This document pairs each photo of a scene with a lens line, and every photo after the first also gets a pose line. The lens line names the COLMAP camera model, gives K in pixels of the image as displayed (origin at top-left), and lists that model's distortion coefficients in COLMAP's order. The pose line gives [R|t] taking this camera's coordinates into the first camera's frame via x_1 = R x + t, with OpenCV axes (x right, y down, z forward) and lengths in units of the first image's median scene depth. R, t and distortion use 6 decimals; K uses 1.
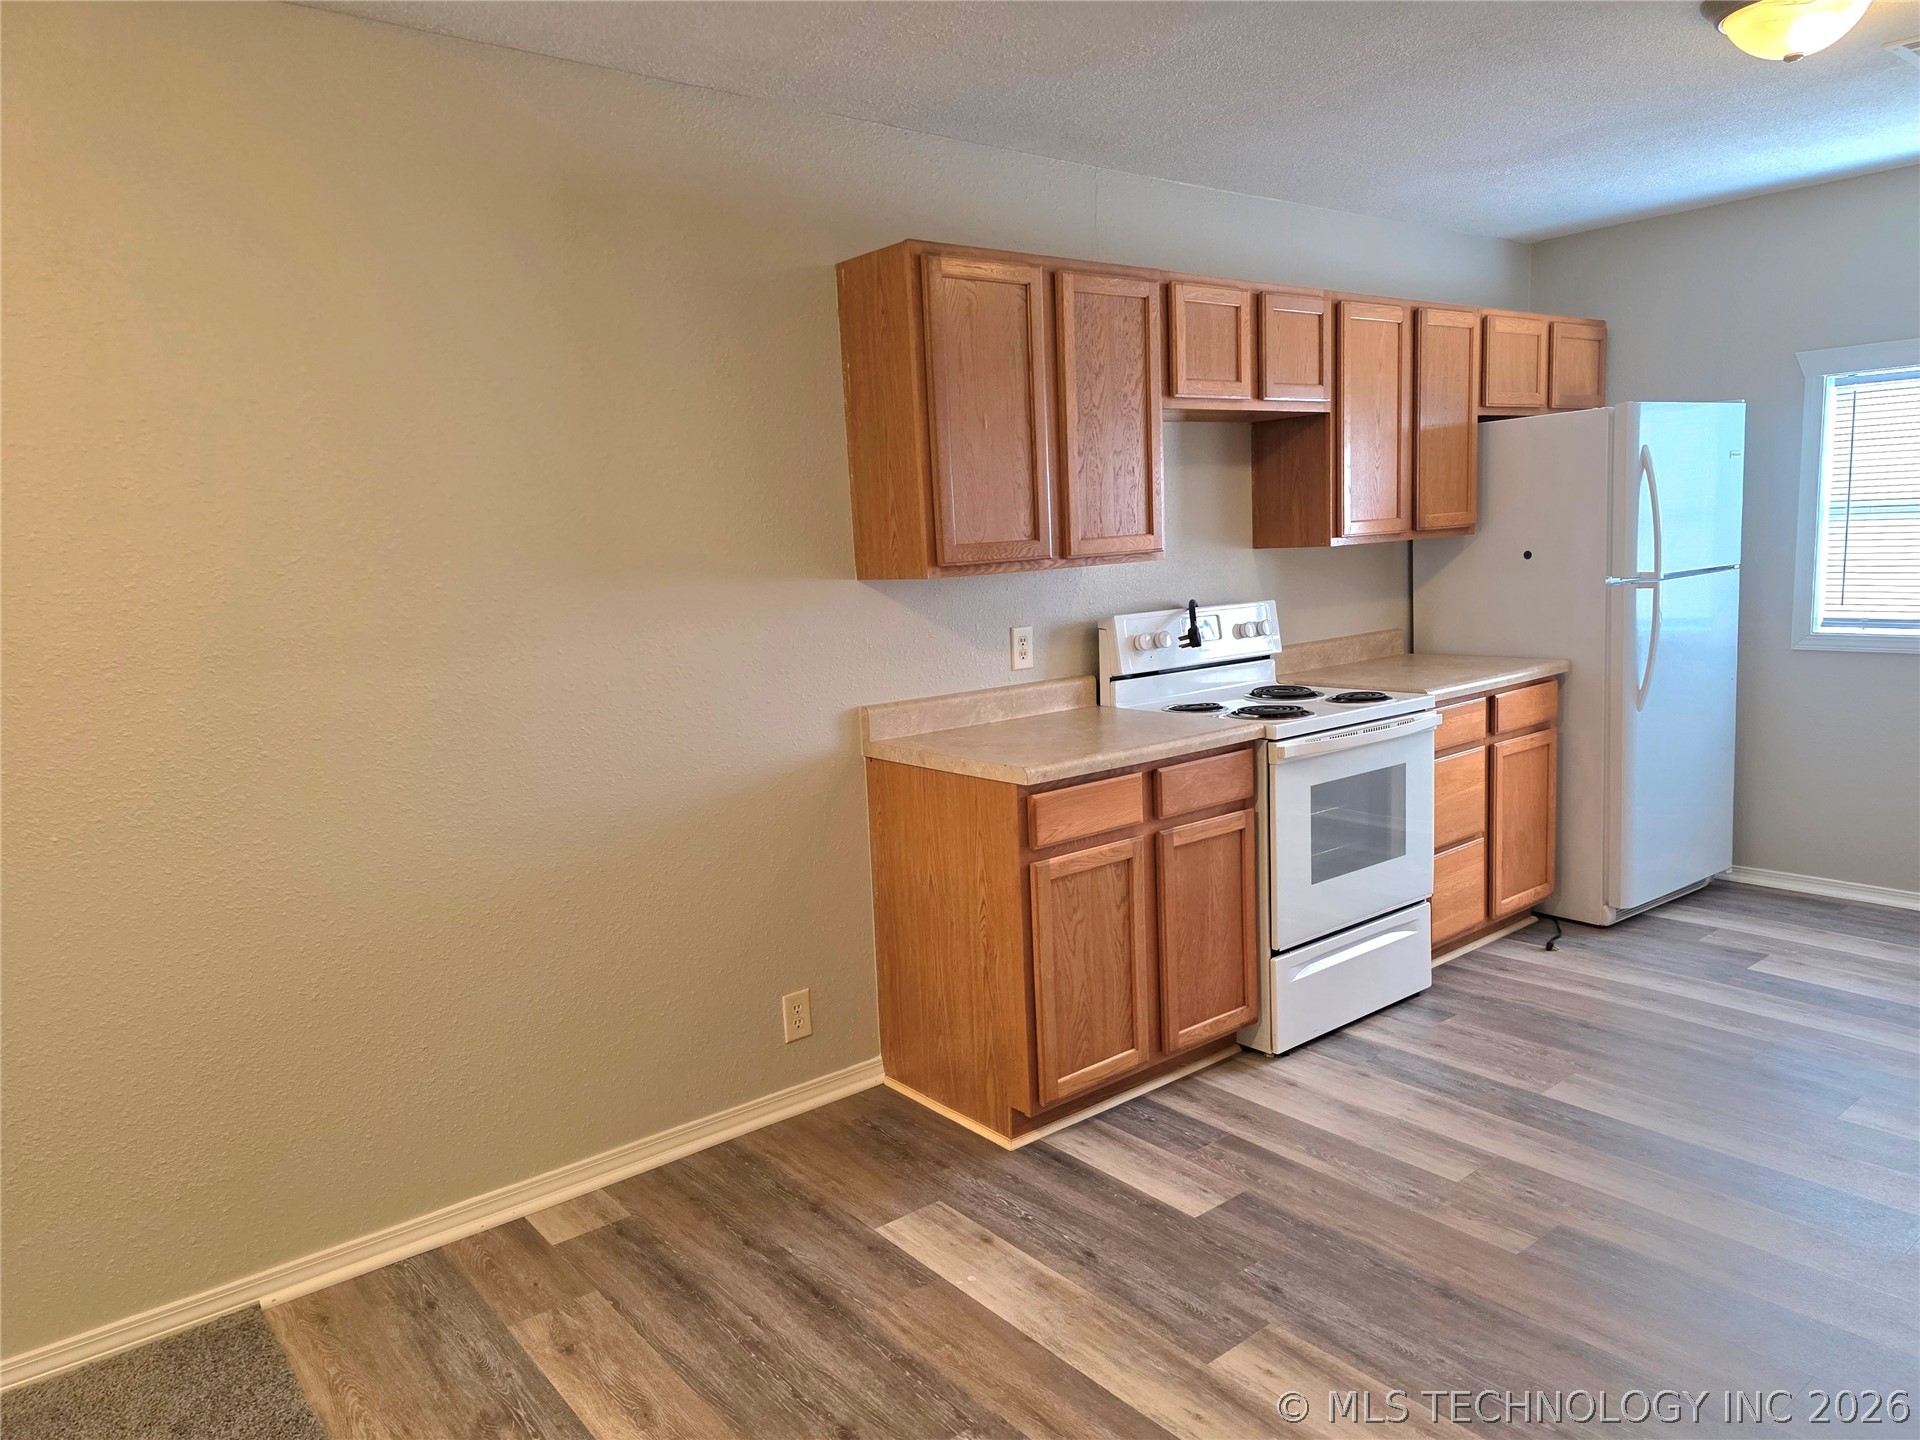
lens RADIAL K [[1285.3, 0, 952.3], [0, 1285.3, 732.2], [0, 0, 1]] dist [0.010446, -0.000955]
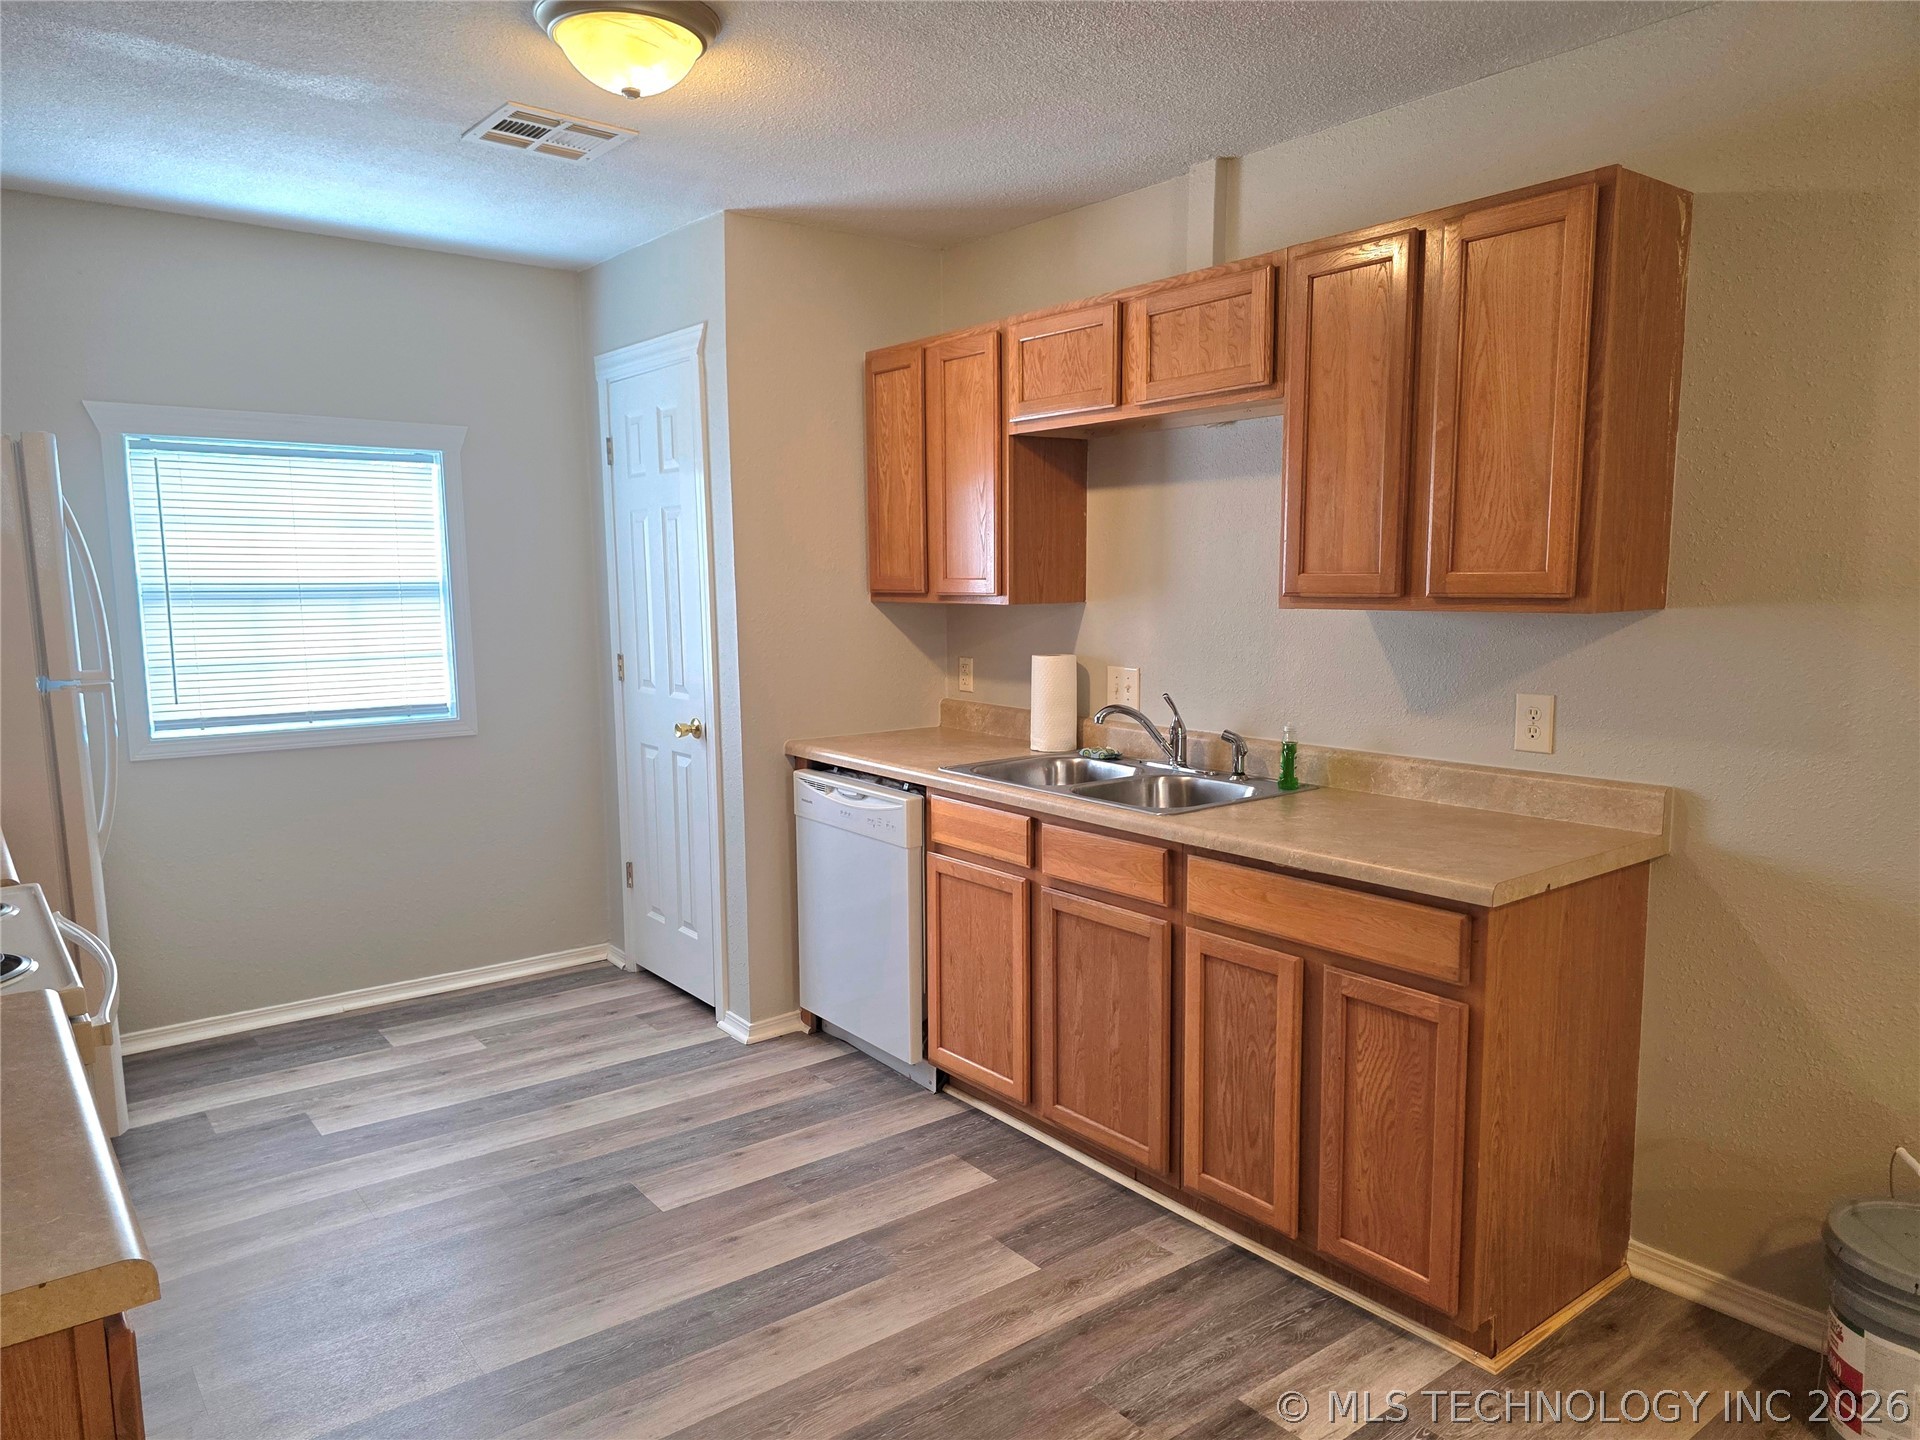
lens RADIAL K [[1285.3, 0, 956.1], [0, 1285.3, 734.7], [0, 0, 1]] dist [0.010446, -0.000955]
pose [[0.009349, -0.073972, 0.997216, -0.181733], [0.156084, 0.985144, 0.071613, -0.063715], [-0.987700, 0.154980, 0.020756, 0.511507]]
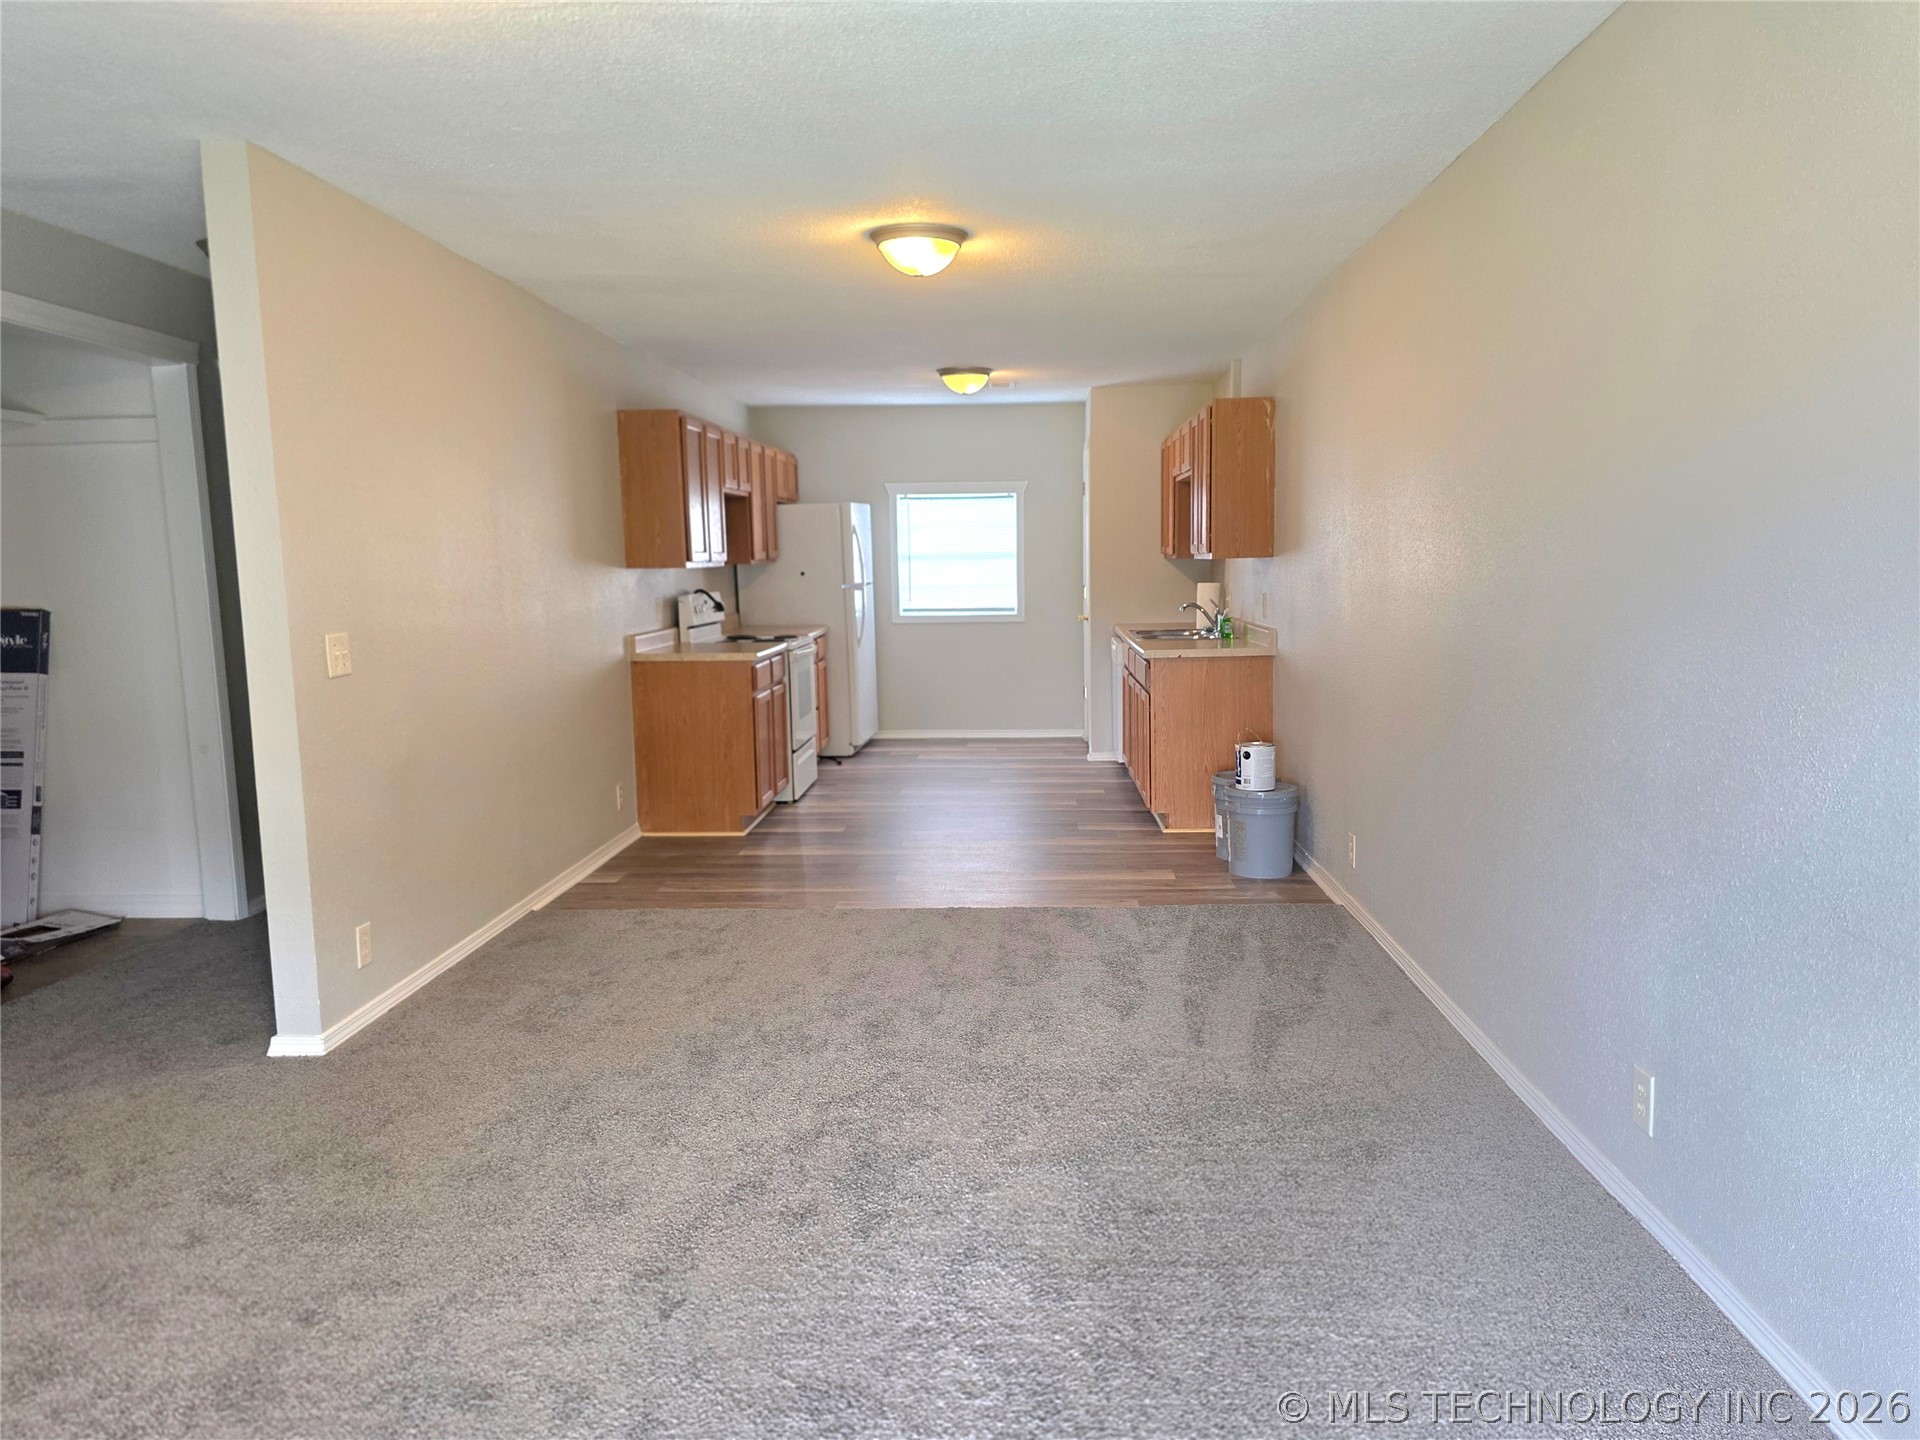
lens RADIAL K [[1285.3, 0, 963.8], [0, 1285.3, 715.5], [0, 0, 1]] dist [0.010446, -0.000955]
pose [[0.660769, -0.052396, 0.748758, -0.916050], [0.092994, 0.995589, -0.012398, 0.131701], [-0.744806, 0.077822, 0.662727, -0.489388]]
